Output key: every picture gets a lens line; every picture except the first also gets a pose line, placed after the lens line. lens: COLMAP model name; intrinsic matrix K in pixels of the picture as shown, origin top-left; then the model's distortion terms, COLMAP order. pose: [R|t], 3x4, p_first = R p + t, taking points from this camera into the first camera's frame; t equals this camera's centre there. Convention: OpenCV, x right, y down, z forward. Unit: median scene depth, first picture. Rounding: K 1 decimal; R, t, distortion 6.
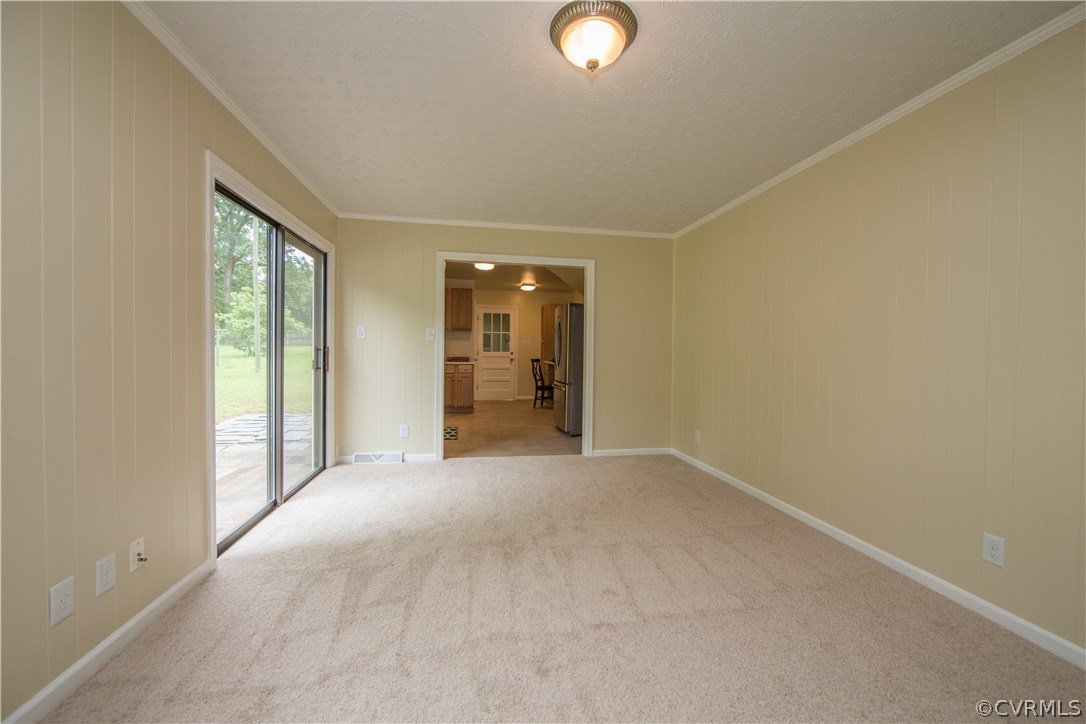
lens RADIAL K [[427.4, 0, 551.6], [0, 427.4, 354.9], [0, 0, 1]] dist [-0.006472, 0.000156]
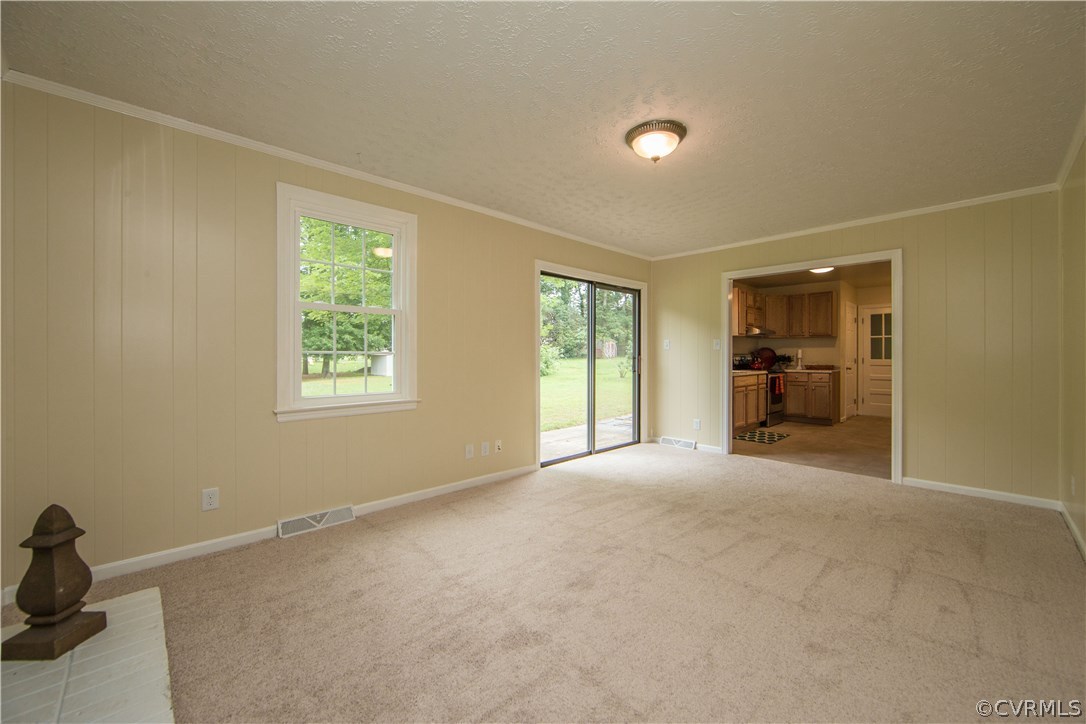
lens RADIAL K [[427.4, 0, 551.6], [0, 427.4, 354.9], [0, 0, 1]] dist [-0.006472, 0.000156]
pose [[0.571649, -0.013316, -0.820390, 0.431885], [-0.003304, 0.999823, -0.018530, 0.003832], [0.820492, 0.013303, 0.571504, -0.041936]]
